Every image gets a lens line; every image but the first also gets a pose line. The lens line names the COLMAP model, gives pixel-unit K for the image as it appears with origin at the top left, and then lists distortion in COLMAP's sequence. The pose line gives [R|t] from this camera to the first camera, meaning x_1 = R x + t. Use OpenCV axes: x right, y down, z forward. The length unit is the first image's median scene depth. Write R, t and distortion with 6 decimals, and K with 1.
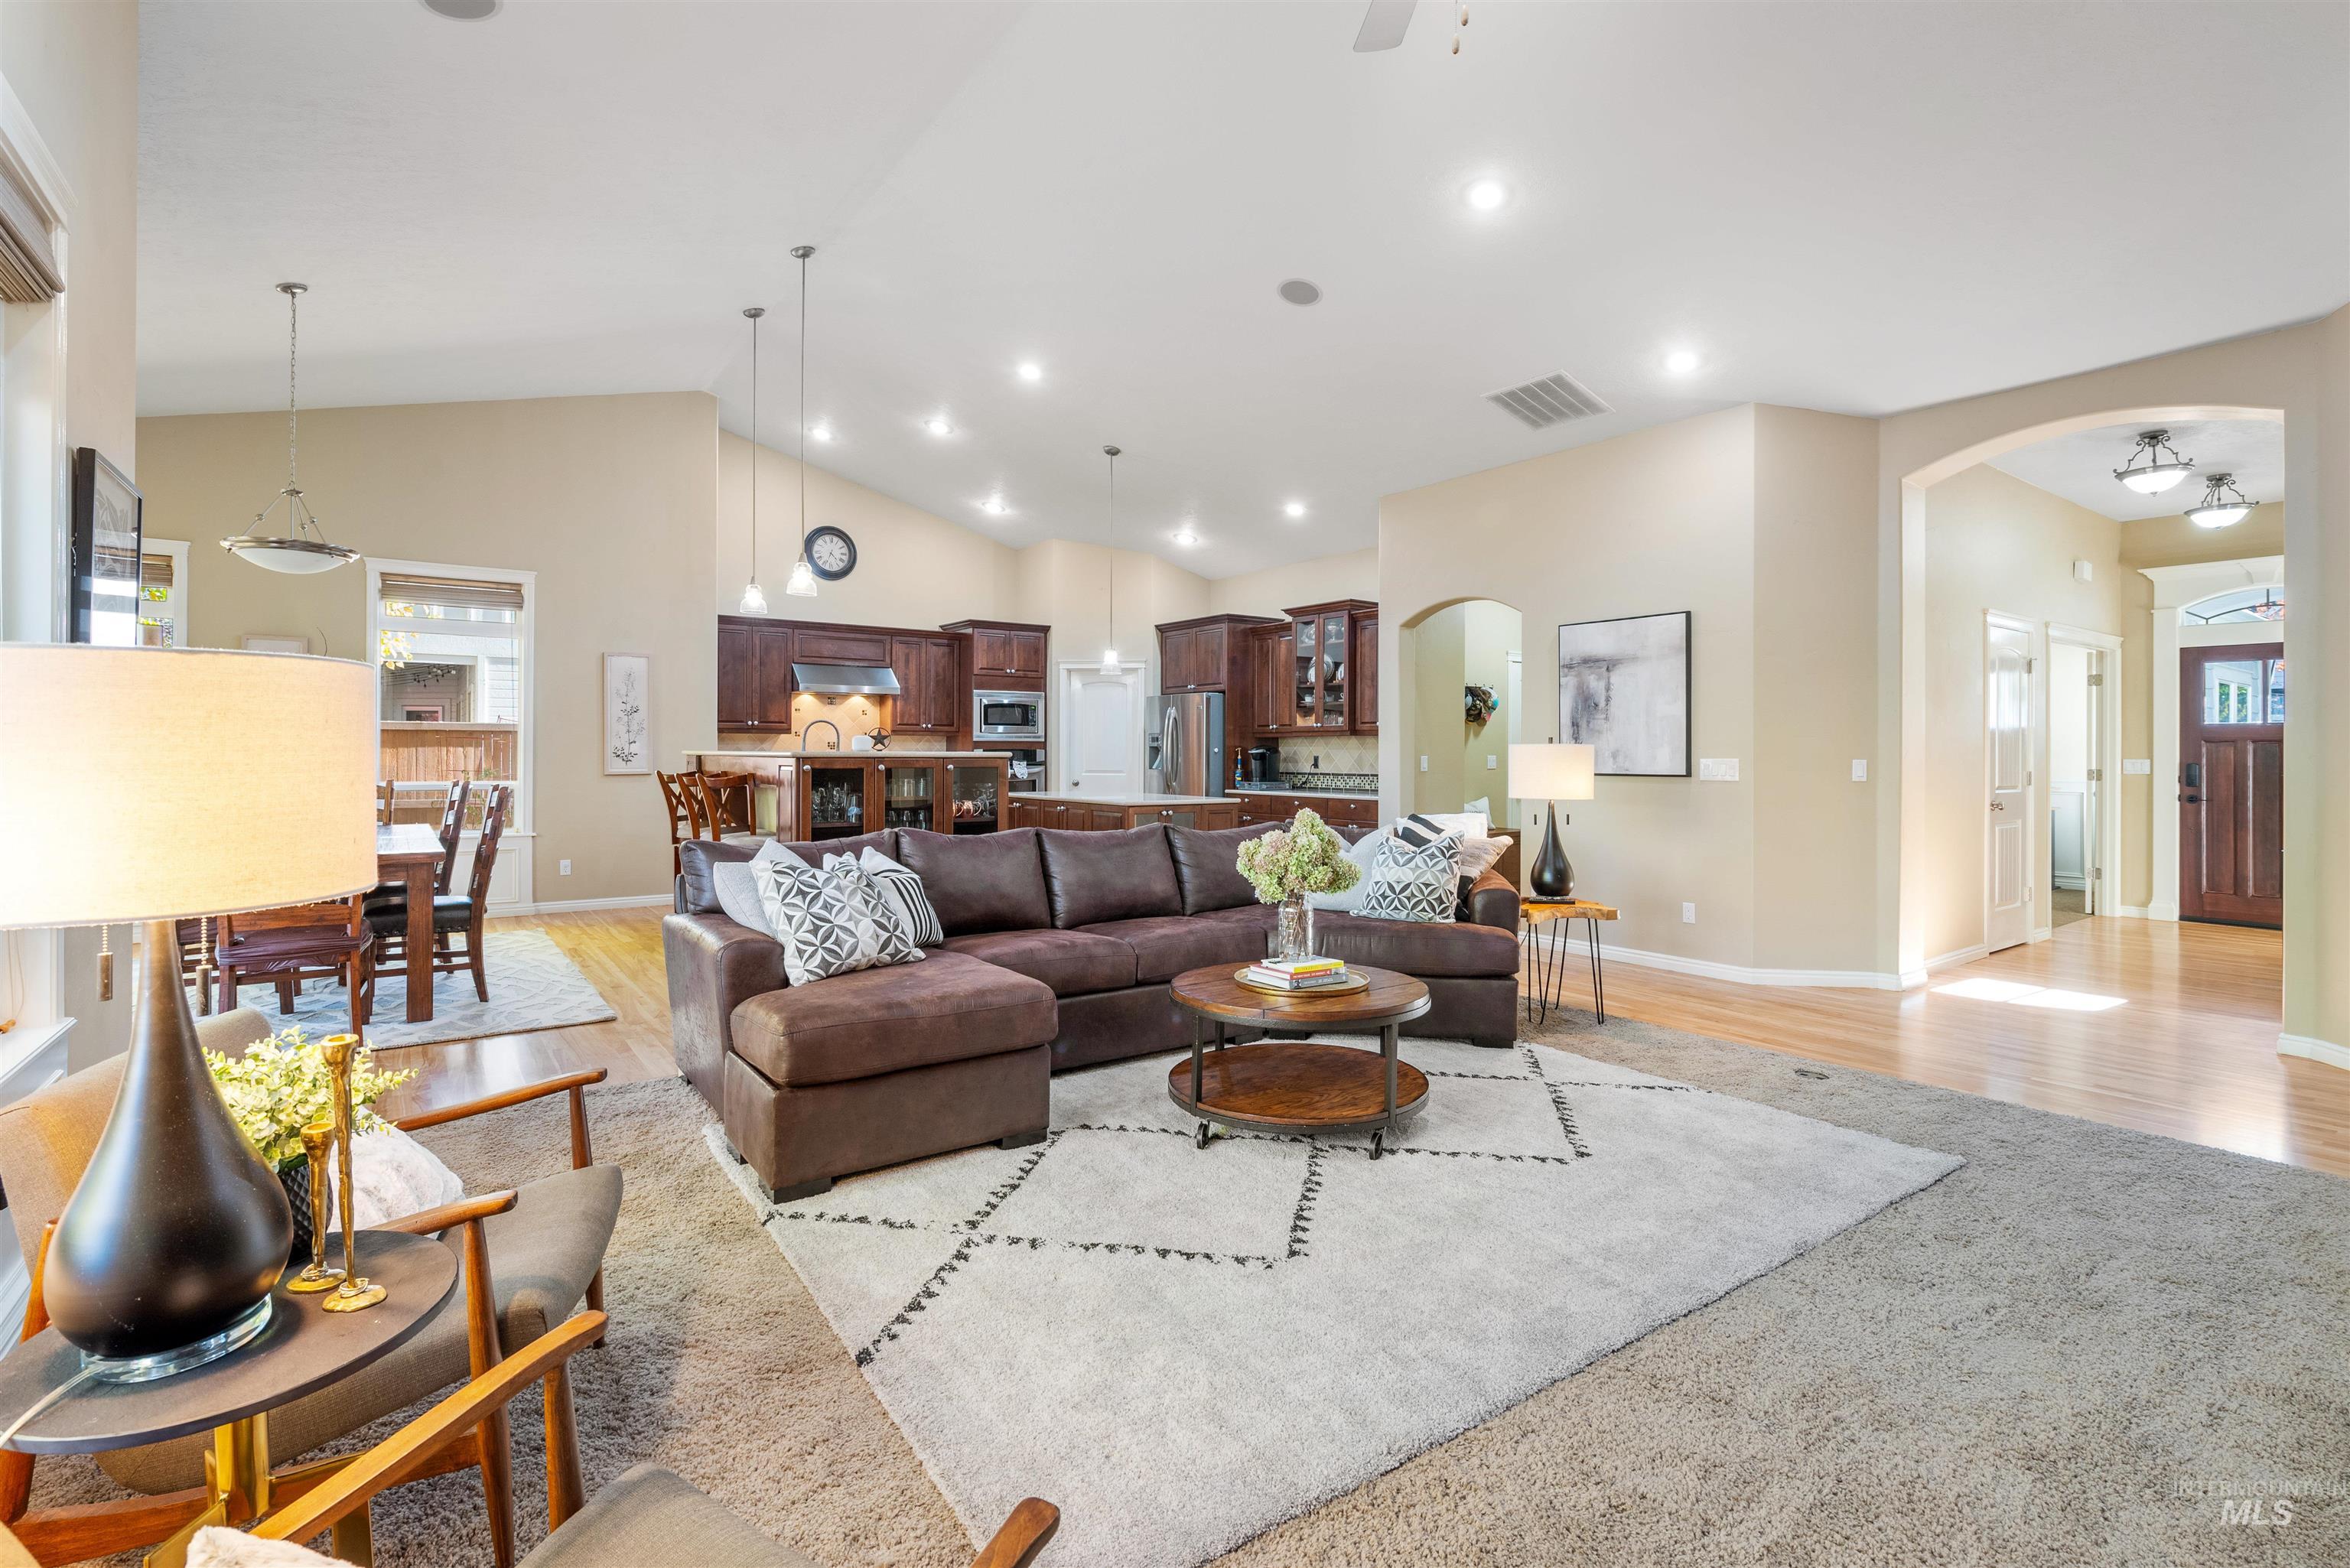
lens RADIAL K [[1079.4, 0, 1179.9], [0, 1079.4, 744.4], [0, 0, 1]] dist [-0.001629, -0.000086]
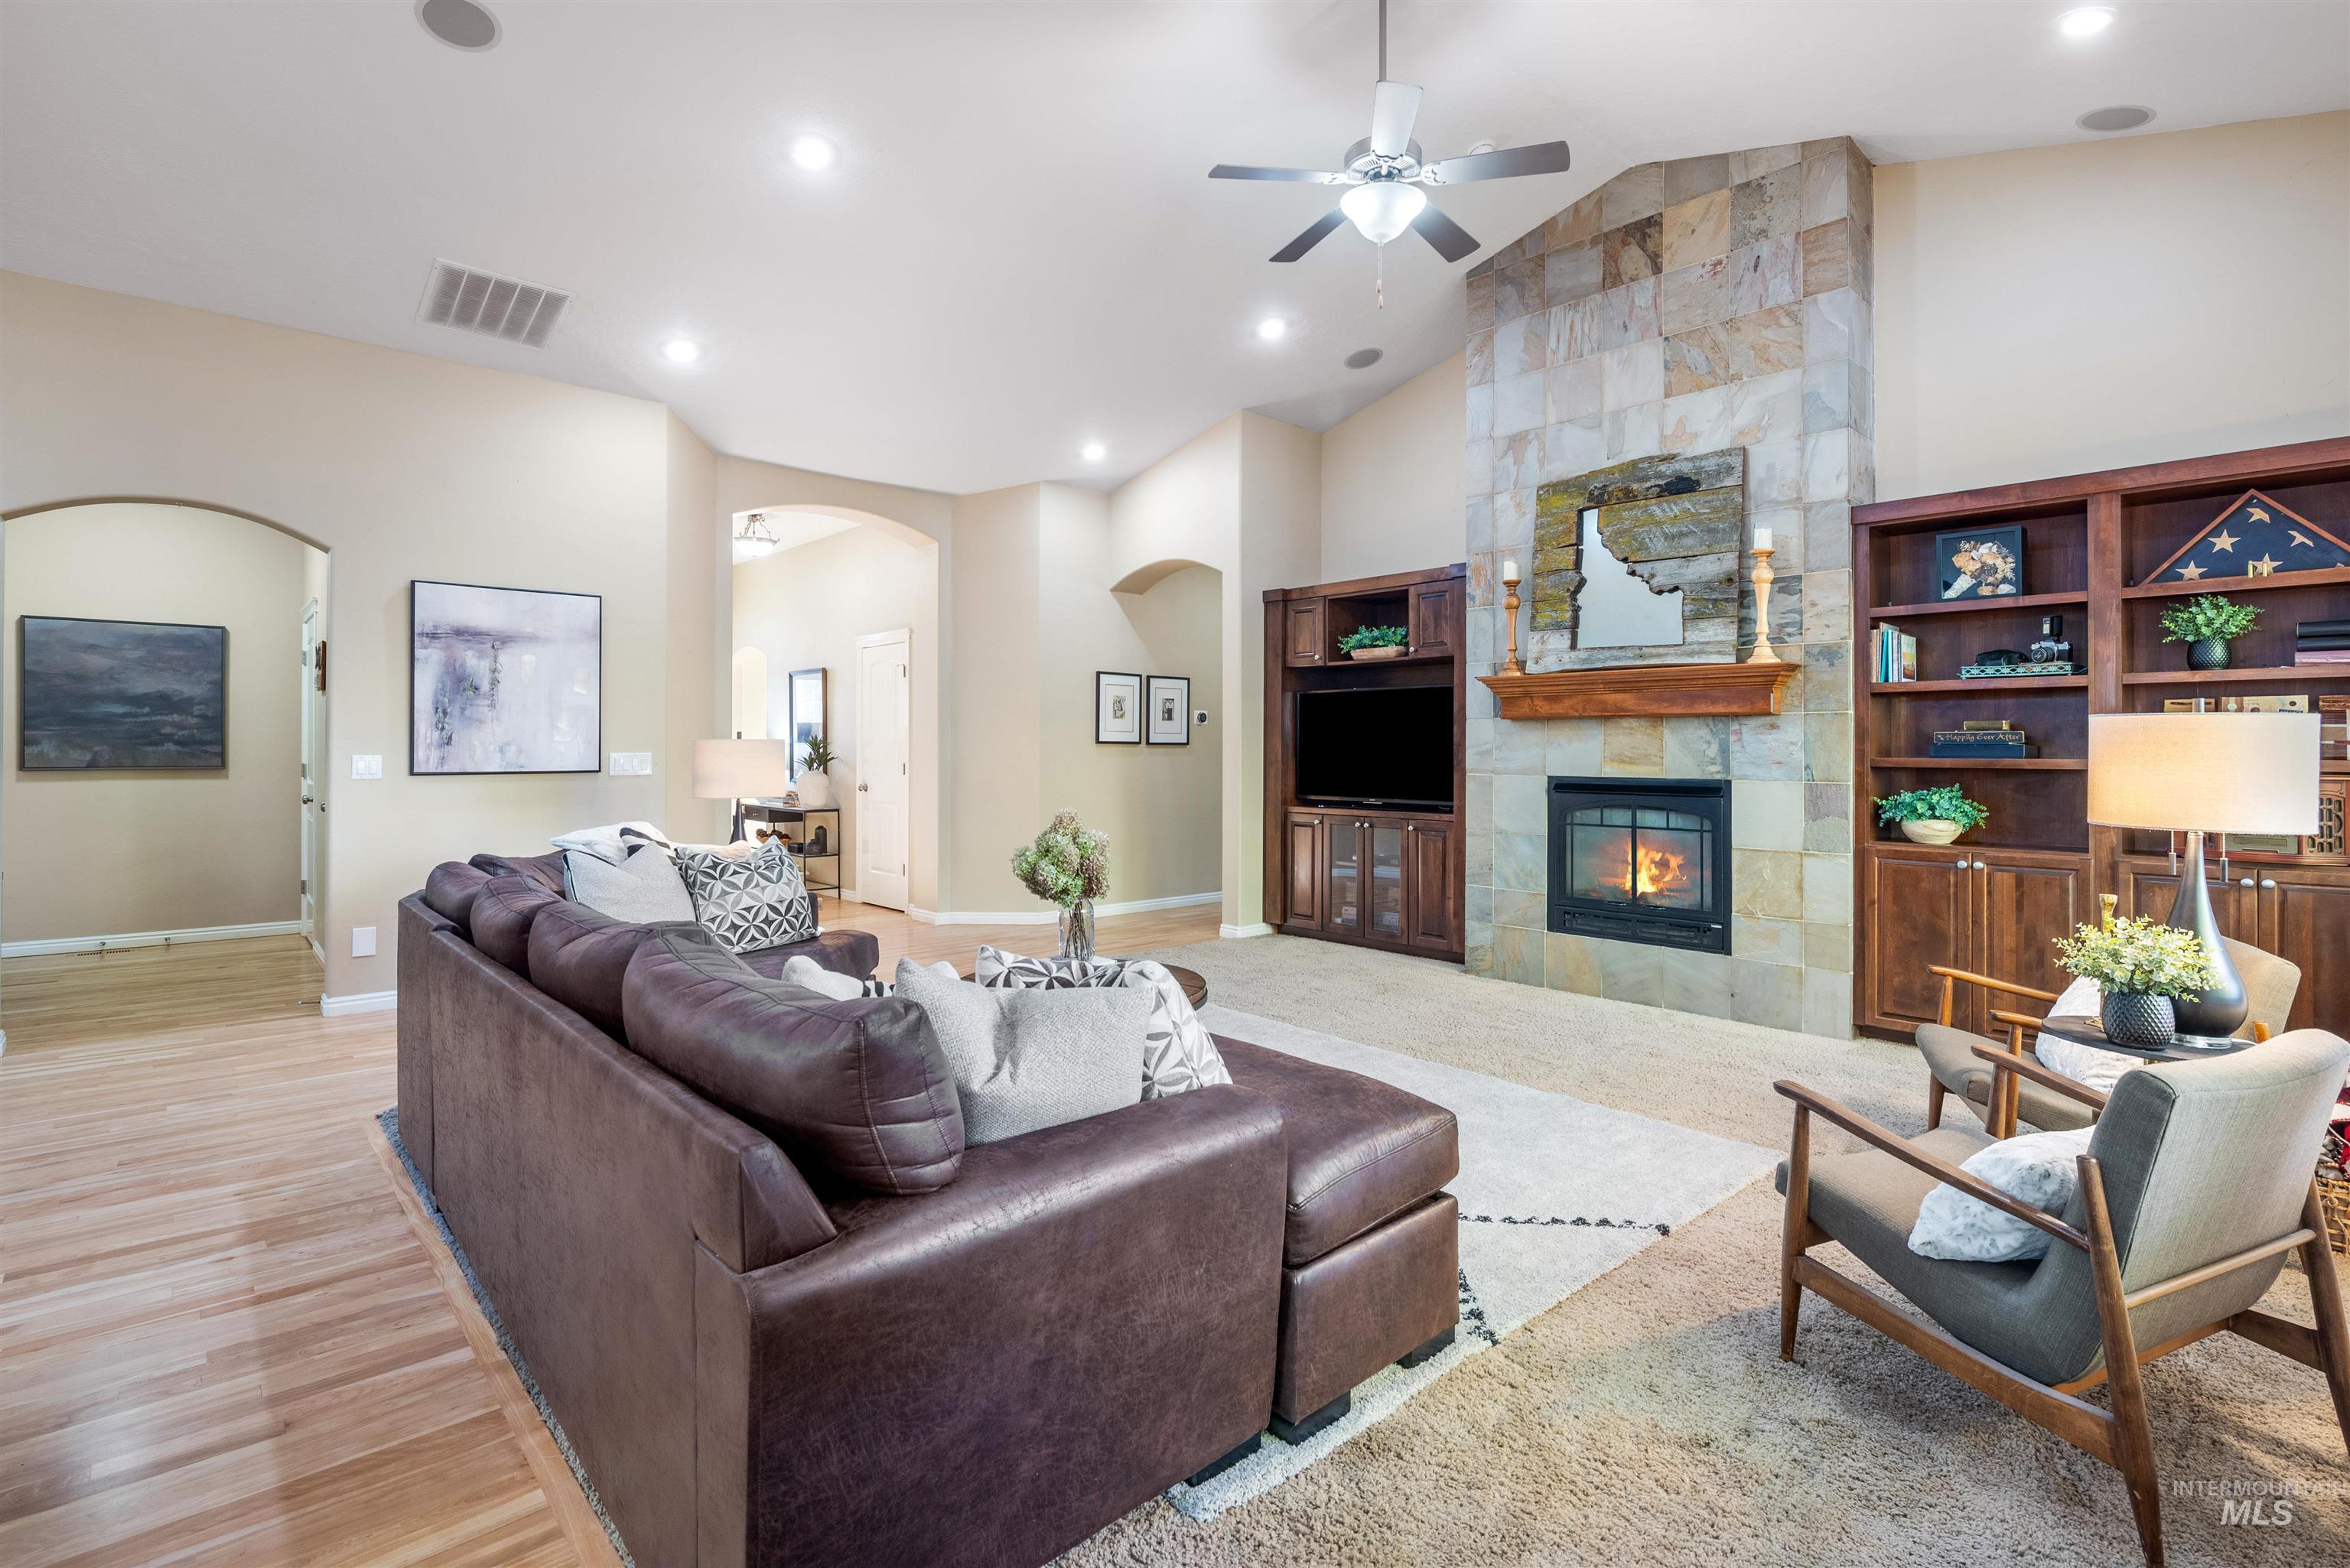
lens RADIAL K [[1097.4, 0, 1178.5], [0, 1097.4, 740.6], [0, 0, 1]] dist [-0.002157, -0.000967]
pose [[-0.115374, 0.002071, 0.993320, -0.413314], [-0.011011, 0.999934, -0.003363, -0.000009], [-0.993261, -0.011326, -0.115344, 0.470219]]
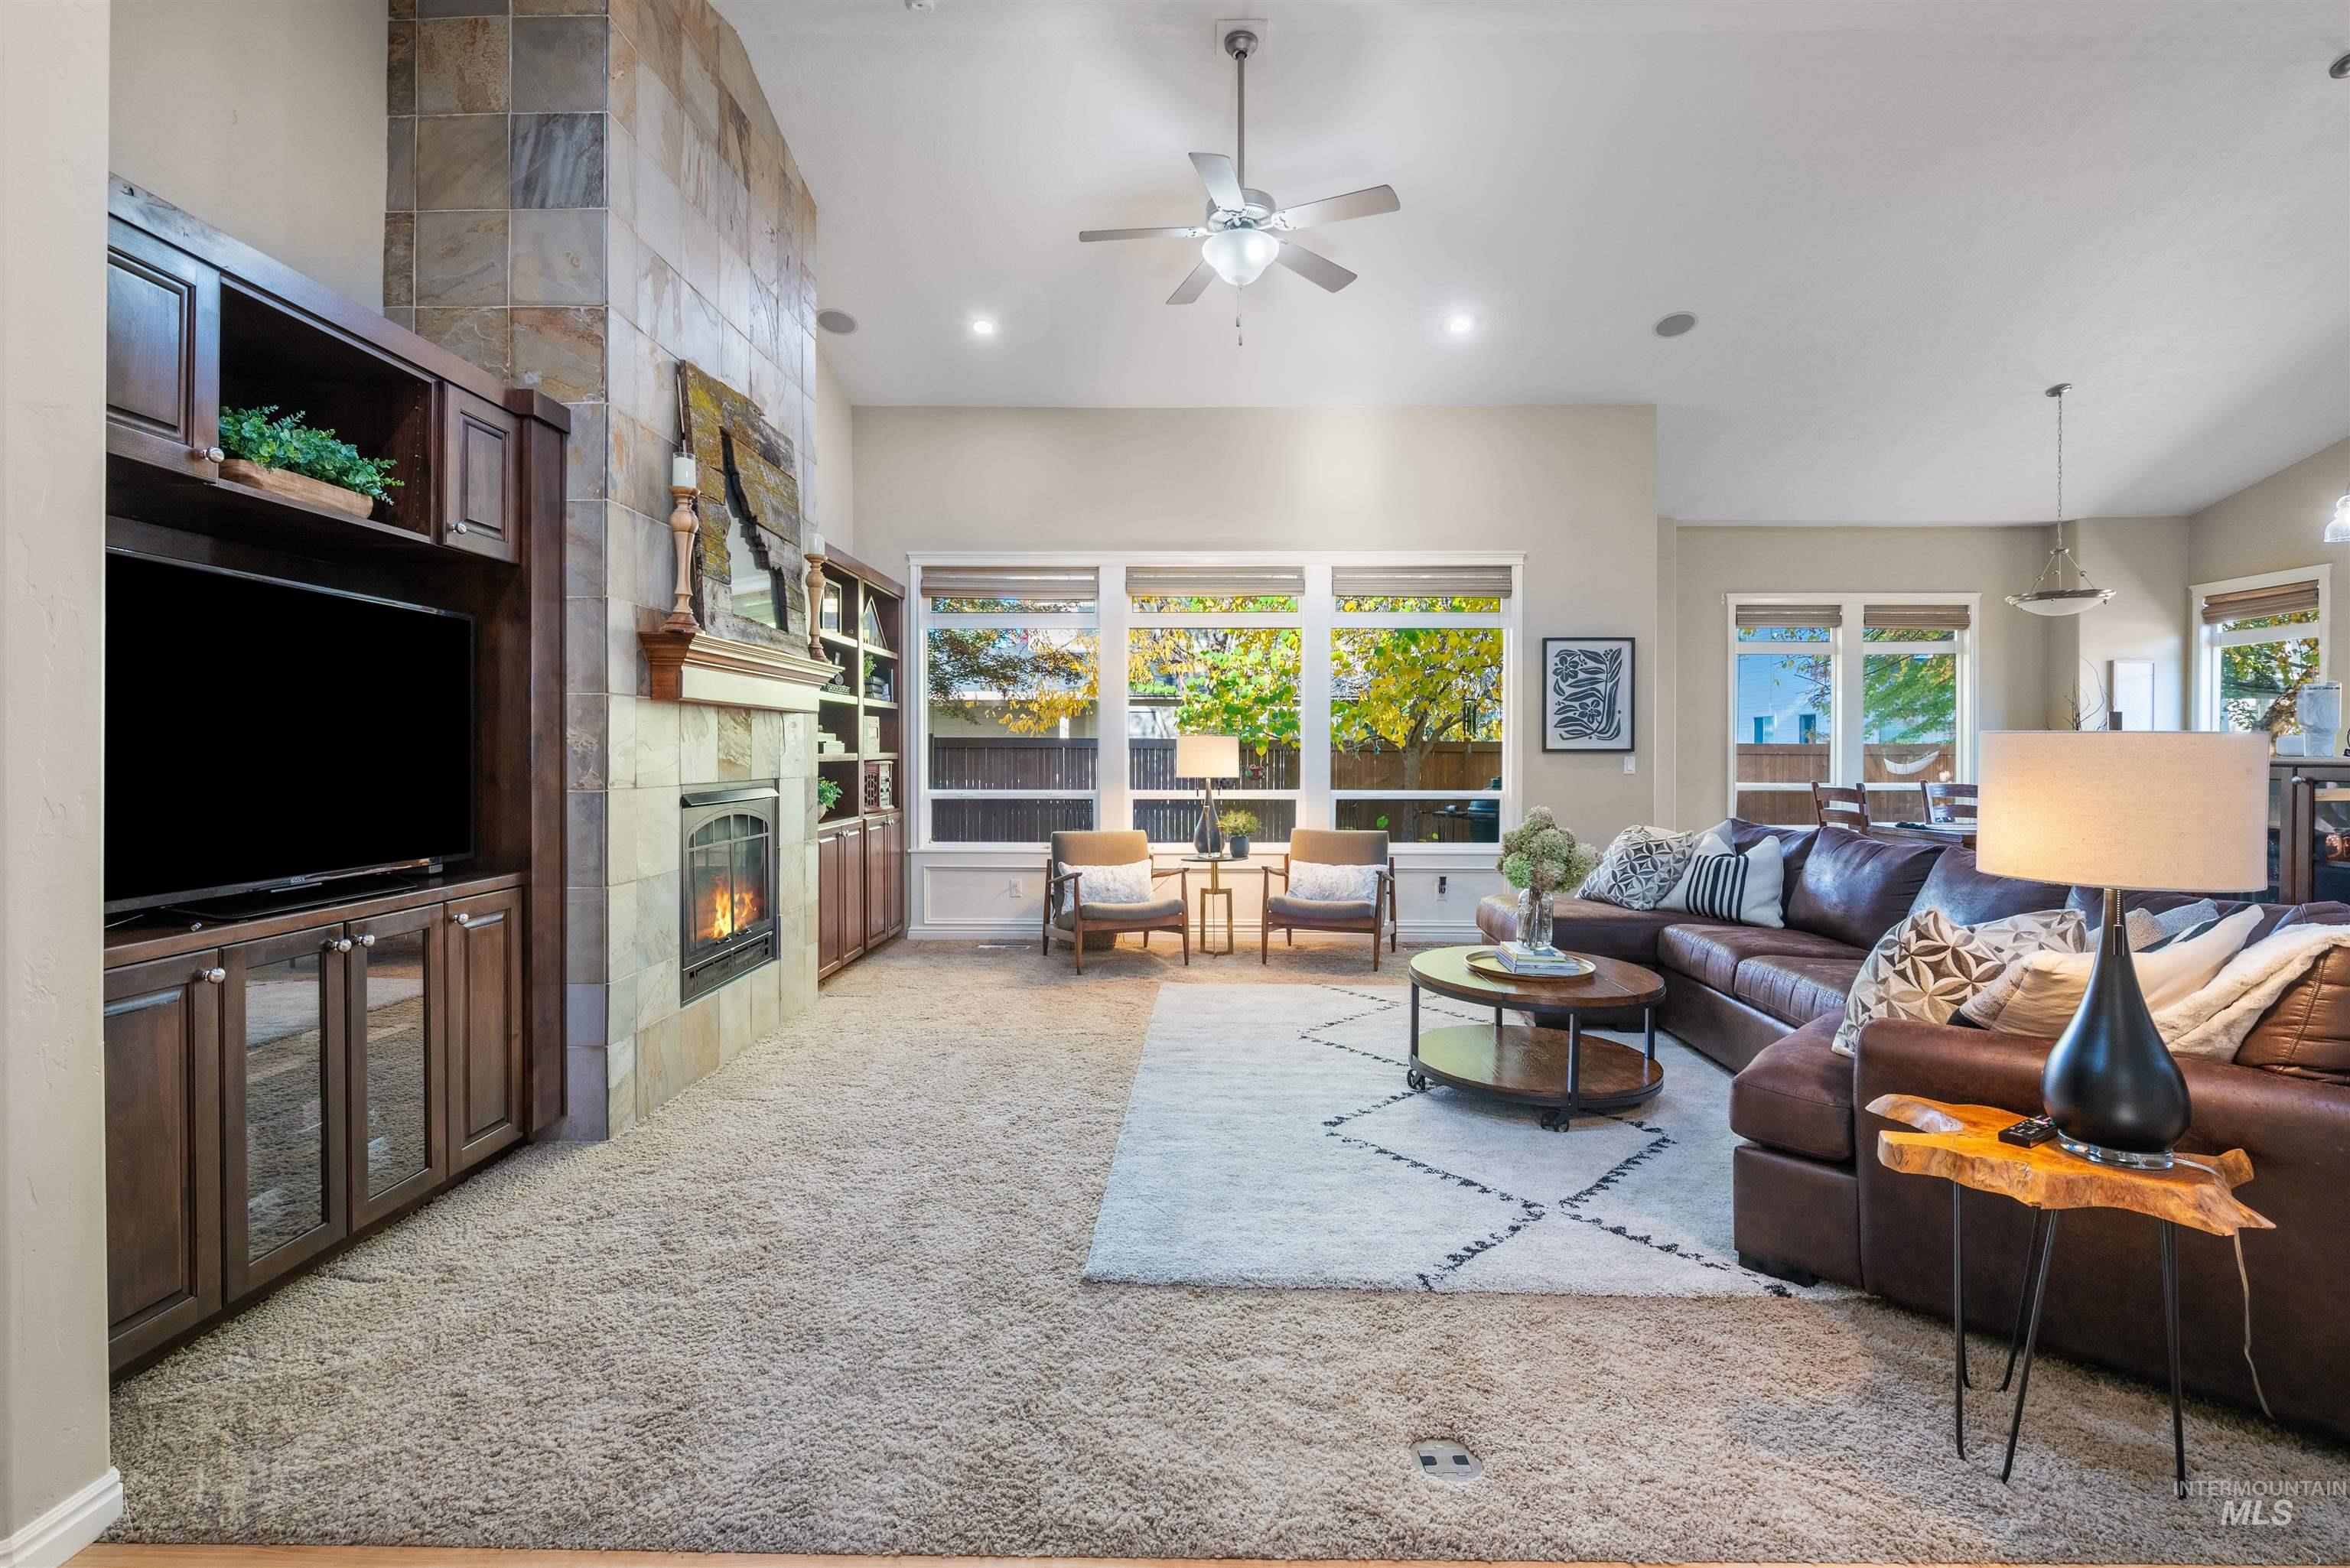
lens RADIAL K [[1055.5, 0, 1172.3], [0, 1055.5, 765.9], [0, 0, 1]] dist [-0.006128, -0.000278]
pose [[-0.604426, 0.005664, -0.796641, 0.528421], [0.000633, 0.999978, 0.006630, 0.005959], [0.796661, 0.003503, -0.604416, 0.616003]]
